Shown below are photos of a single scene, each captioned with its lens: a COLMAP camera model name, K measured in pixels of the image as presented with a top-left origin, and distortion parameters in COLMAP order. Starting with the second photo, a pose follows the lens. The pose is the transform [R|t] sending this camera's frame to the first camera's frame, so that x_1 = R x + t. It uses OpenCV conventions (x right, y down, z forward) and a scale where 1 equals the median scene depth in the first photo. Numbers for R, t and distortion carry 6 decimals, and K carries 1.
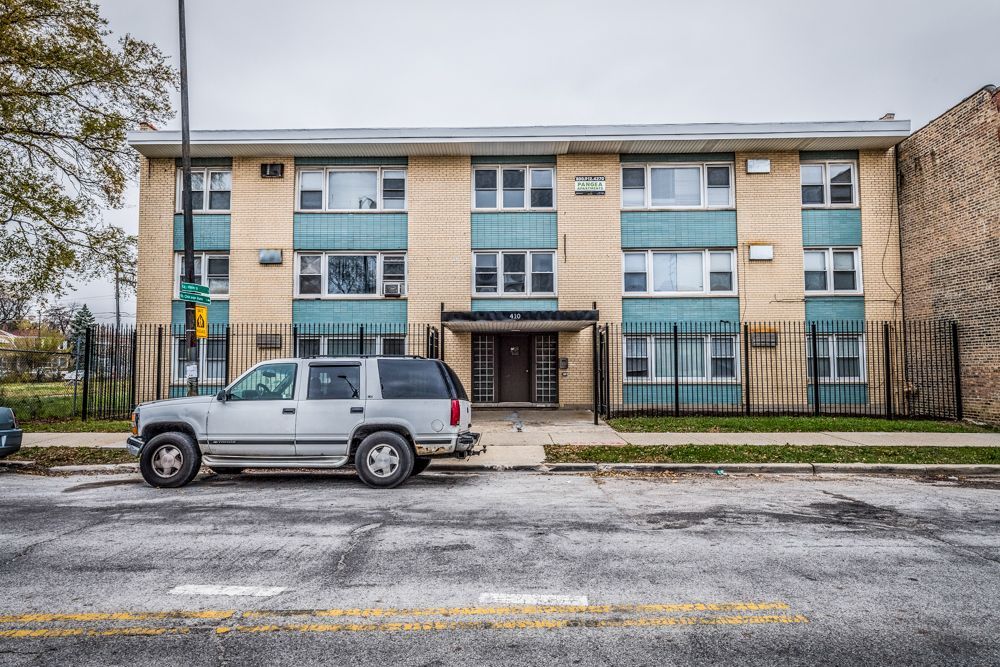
lens RADIAL K [[601.1, 0, 500.0], [0, 601.1, 333.5], [0, 0, 1]] dist [0.006014, -0.000656]
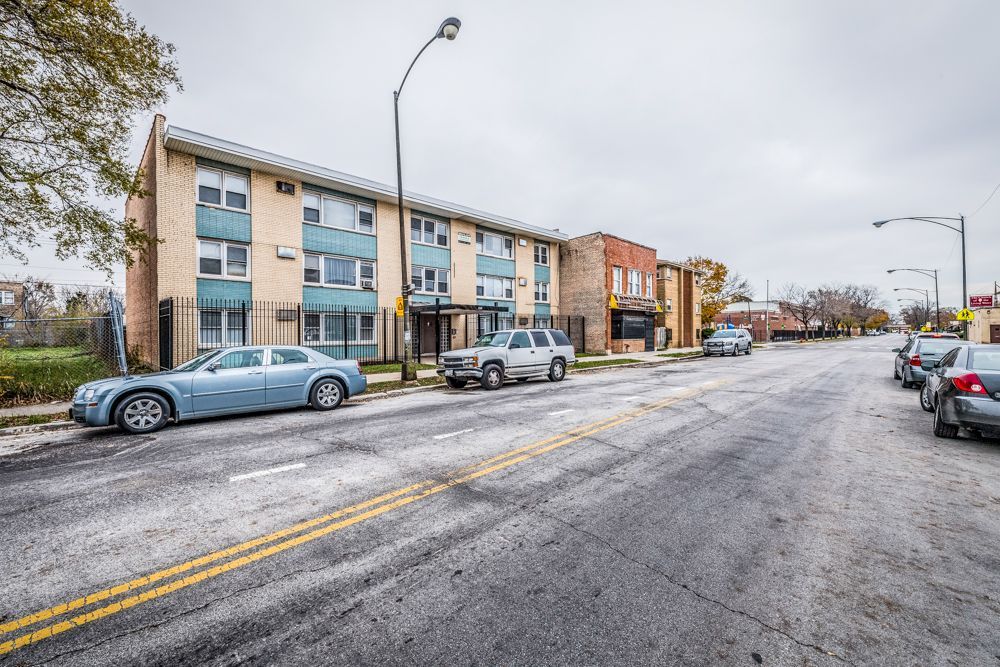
lens RADIAL K [[414.0, 0, 500.0], [0, 414.0, 333.5], [0, 0, 1]] dist [-0.001187, -0.000706]
pose [[0.688793, -0.001299, 0.724957, -0.729073], [-0.037664, 0.998584, 0.037574, 0.001194], [-0.723979, -0.053186, 0.687769, 0.000288]]
